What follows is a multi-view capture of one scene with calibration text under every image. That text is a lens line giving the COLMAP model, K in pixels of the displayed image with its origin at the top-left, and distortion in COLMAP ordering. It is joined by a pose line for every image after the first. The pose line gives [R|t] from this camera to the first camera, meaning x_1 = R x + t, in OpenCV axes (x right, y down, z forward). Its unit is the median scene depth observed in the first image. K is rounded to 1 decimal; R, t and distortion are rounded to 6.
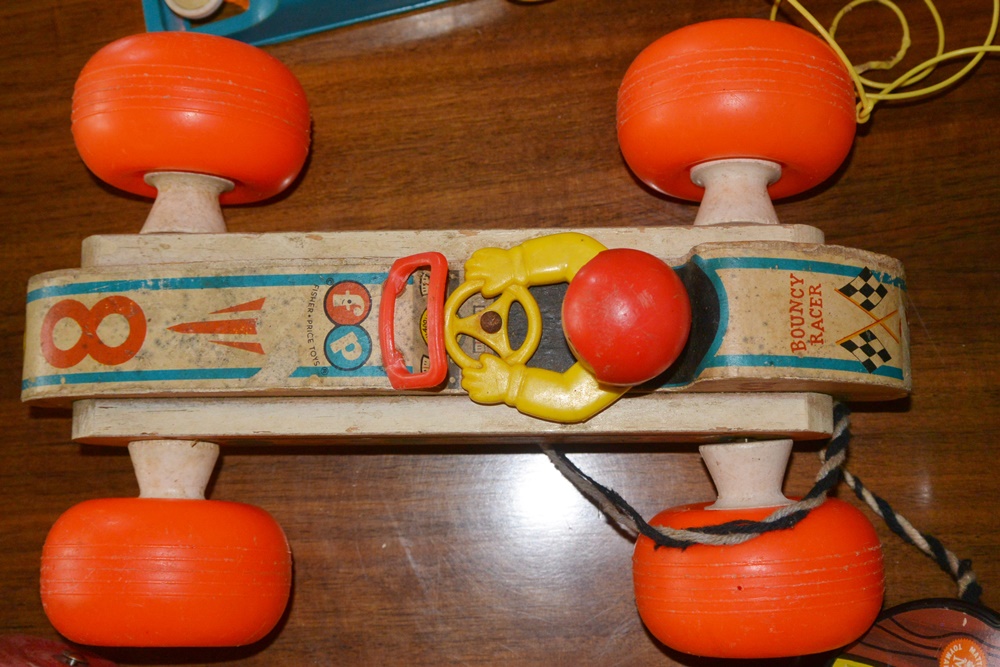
lens RADIAL K [[1432.0, 0, 500.3], [0, 1432.0, 333.3], [0, 0, 1]] dist [-0.017776, 0.000000]
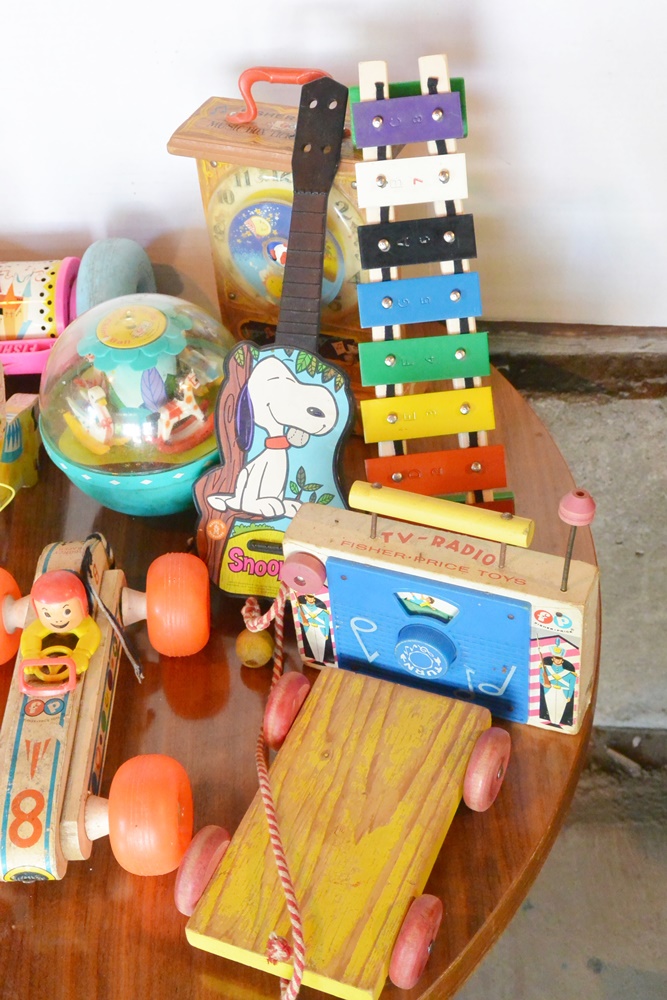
lens RADIAL K [[1432.0, 0, 335.1], [0, 1432.0, 501.2], [0, 0, 1]] dist [-0.017776, 0.000000]
pose [[0.023033, -0.674360, 0.738043, -1.523423], [0.996447, 0.075311, 0.037715, 0.337710], [-0.081016, 0.734552, 0.673699, -0.782726]]
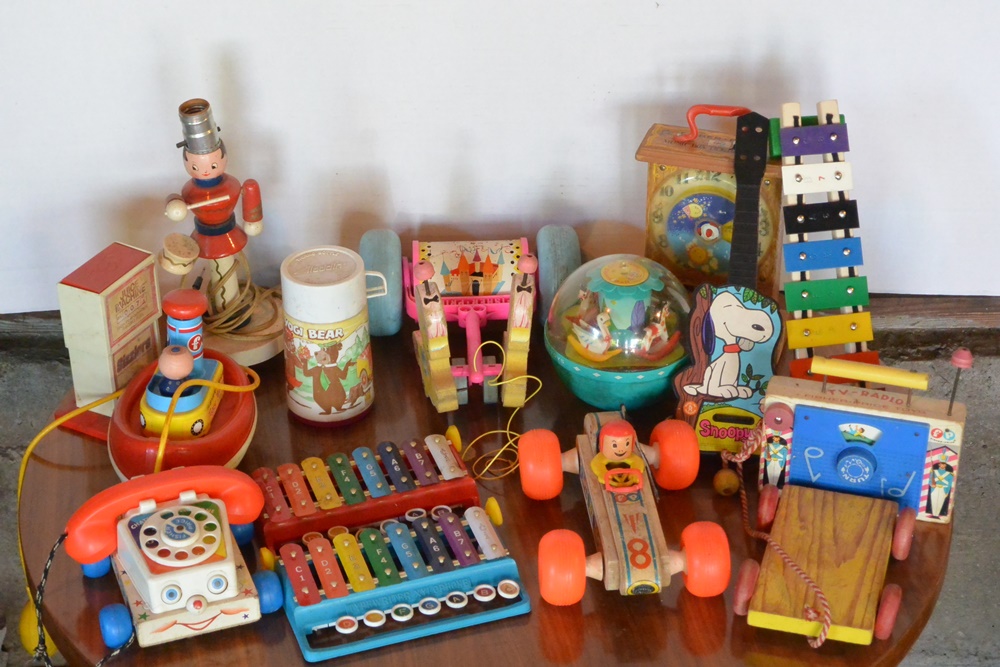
lens RADIAL K [[2311.8, 0, 499.6], [0, 2311.8, 333.3], [0, 0, 1]] dist [0.011449, 0.000000]
pose [[-0.110276, -0.517673, 0.848442, -4.618312], [0.979416, 0.088611, 0.181364, -1.359180], [-0.169069, 0.850977, 0.497245, -2.081759]]
